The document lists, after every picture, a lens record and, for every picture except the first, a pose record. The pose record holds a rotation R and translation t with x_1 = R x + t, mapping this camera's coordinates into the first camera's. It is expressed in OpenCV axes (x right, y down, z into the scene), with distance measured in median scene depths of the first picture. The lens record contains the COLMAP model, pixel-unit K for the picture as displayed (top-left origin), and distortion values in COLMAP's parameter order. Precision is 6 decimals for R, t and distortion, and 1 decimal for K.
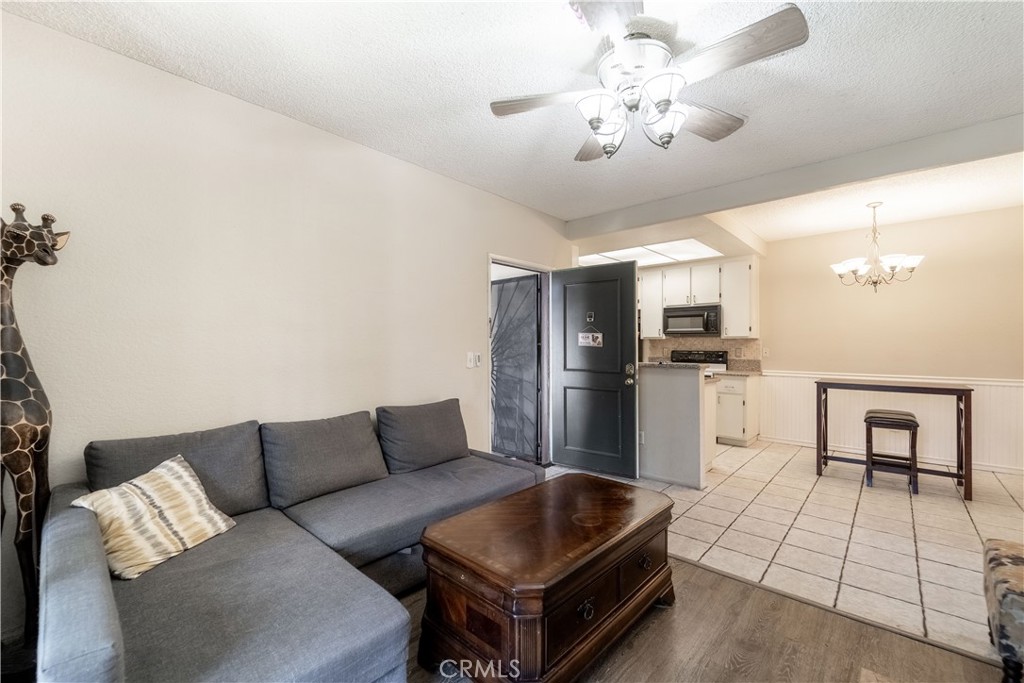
lens RADIAL K [[424.8, 0, 512.0], [0, 424.8, 341.5], [0, 0, 1]] dist [-0.000099, -0.000324]
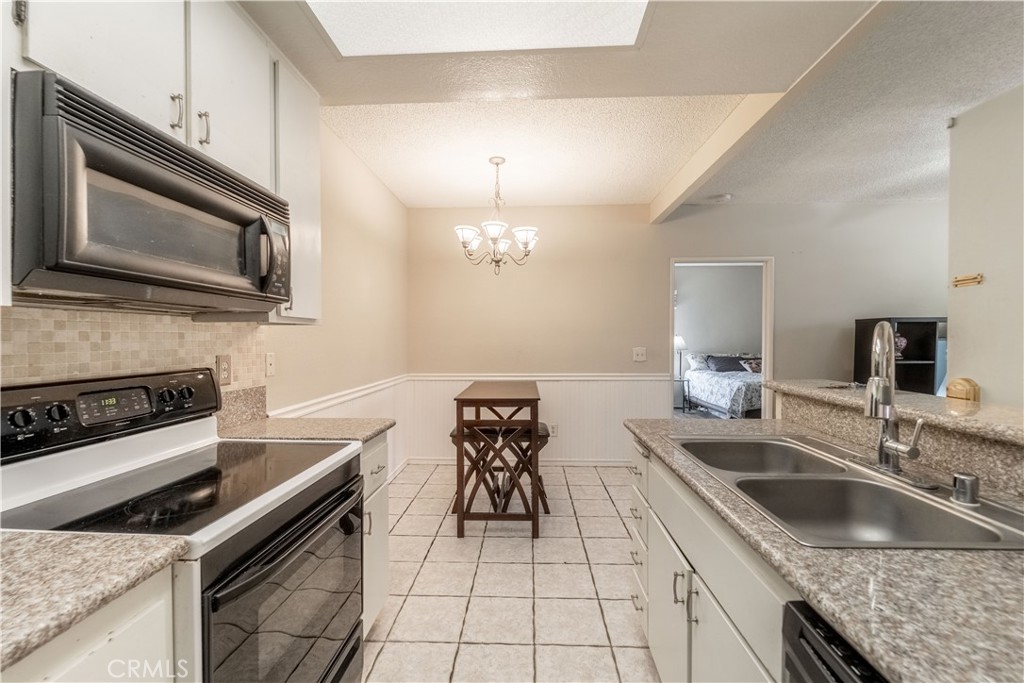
lens RADIAL K [[415.3, 0, 512.8], [0, 415.3, 343.7], [0, 0, 1]] dist [0.000317, -0.000573]
pose [[-0.635977, -0.009894, 0.771644, 0.175938], [-0.005822, 0.999951, 0.008023, 0.003834], [-0.771686, 0.000610, -0.636004, 1.035095]]
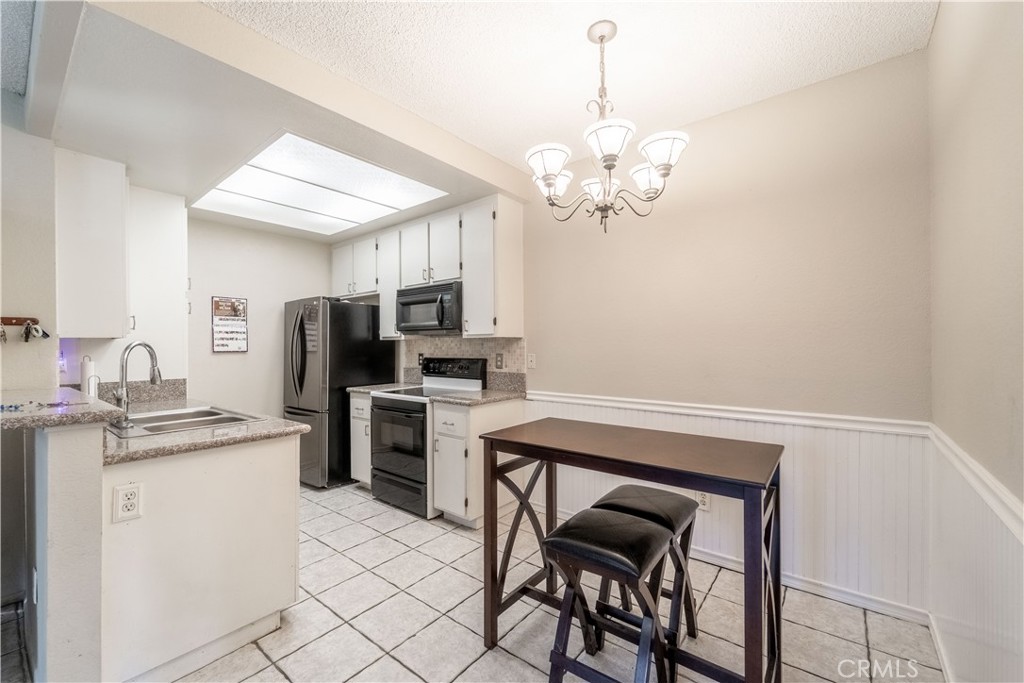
lens RADIAL K [[415.3, 0, 512.8], [0, 415.3, 343.7], [0, 0, 1]] dist [0.000317, -0.000573]
pose [[0.997870, -0.009113, 0.064588, 0.517361], [0.008838, 0.999951, 0.004538, -0.001164], [-0.064626, -0.003958, 0.997902, 0.406839]]
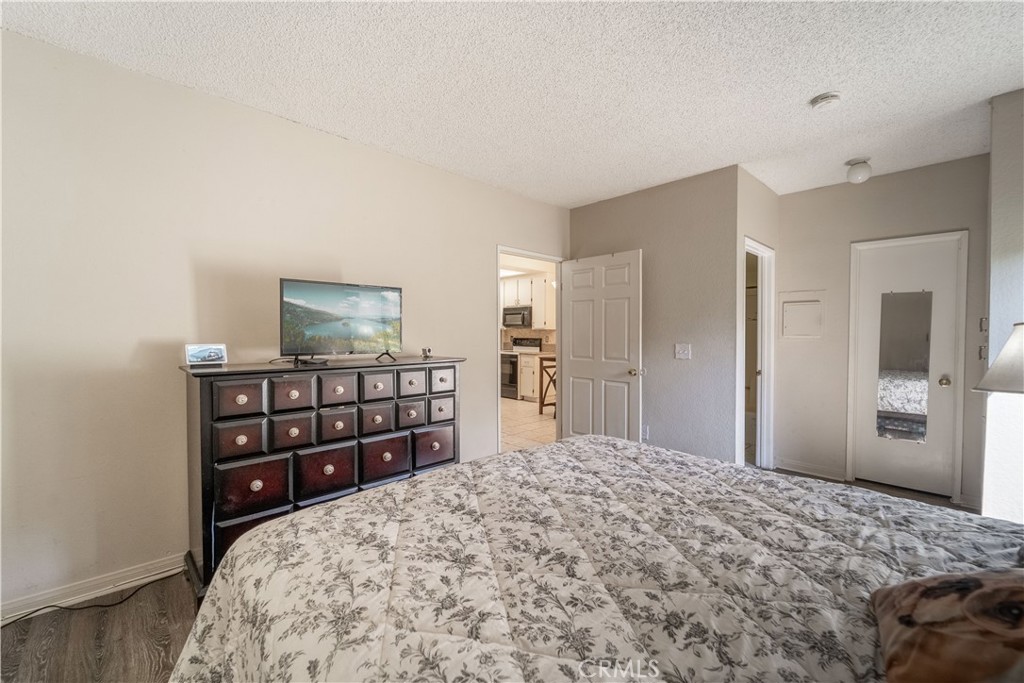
lens RADIAL K [[415.3, 0, 512.8], [0, 415.3, 343.7], [0, 0, 1]] dist [0.000317, -0.000573]
pose [[0.997055, 0.003014, -0.076630, 0.528468], [-0.000029, 0.999242, 0.038923, -0.013958], [0.076689, -0.038806, 0.996300, -0.417279]]
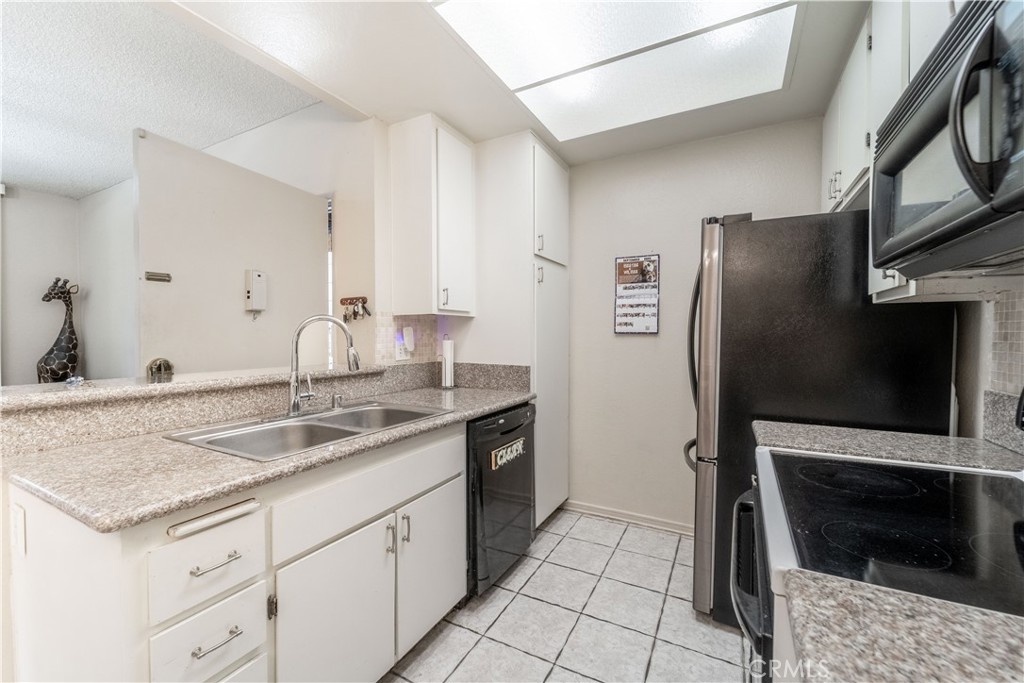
lens RADIAL K [[415.3, 0, 512.8], [0, 415.3, 343.7], [0, 0, 1]] dist [0.000317, -0.000573]
pose [[0.239561, 0.022798, -0.970614, 0.528996], [0.009132, 0.999627, 0.025734, 0.008996], [0.970838, -0.015028, 0.239264, 0.850241]]
